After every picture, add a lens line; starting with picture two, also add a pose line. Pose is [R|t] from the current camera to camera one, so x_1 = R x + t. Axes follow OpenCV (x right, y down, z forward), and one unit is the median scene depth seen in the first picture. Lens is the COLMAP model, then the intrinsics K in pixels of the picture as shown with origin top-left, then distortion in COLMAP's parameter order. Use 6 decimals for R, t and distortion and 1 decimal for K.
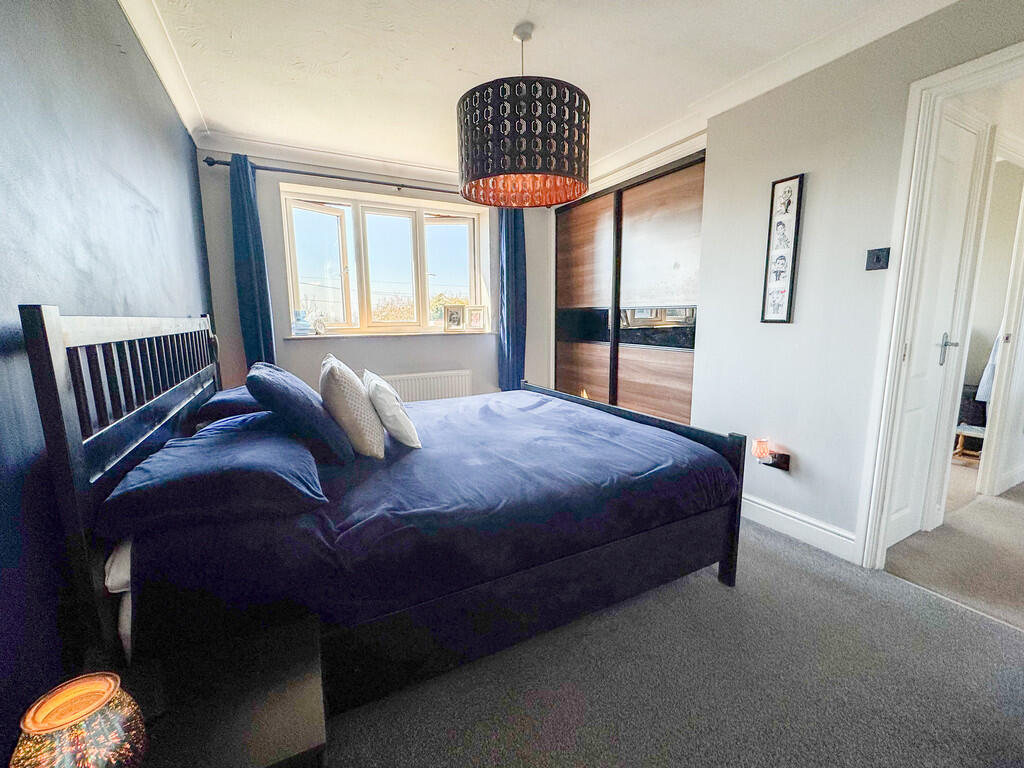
lens RADIAL K [[418.8, 0, 514.8], [0, 418.8, 385.4], [0, 0, 1]] dist [0.002359, 0.000530]
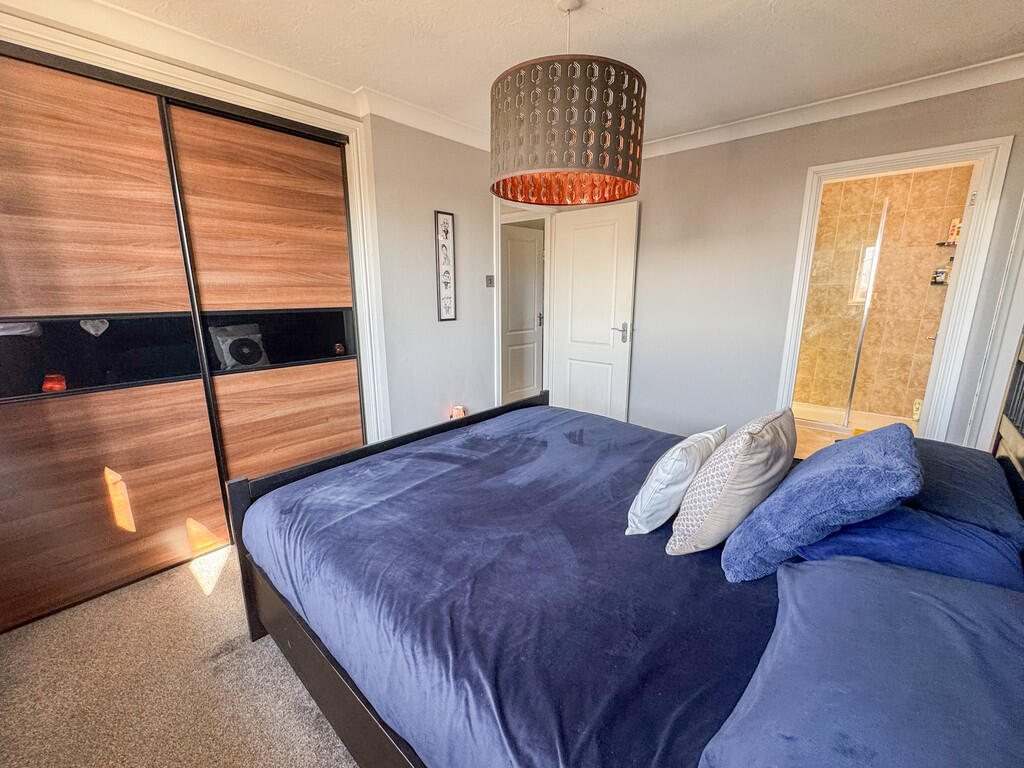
lens RADIAL K [[418.8, 0, 518.2], [0, 418.8, 380.9], [0, 0, 1]] dist [0.002359, 0.000530]
pose [[-0.335892, -0.196329, 0.921212, -0.720896], [0.156816, 0.952729, 0.260224, -0.279638], [-0.928755, 0.231868, -0.289226, 1.226505]]
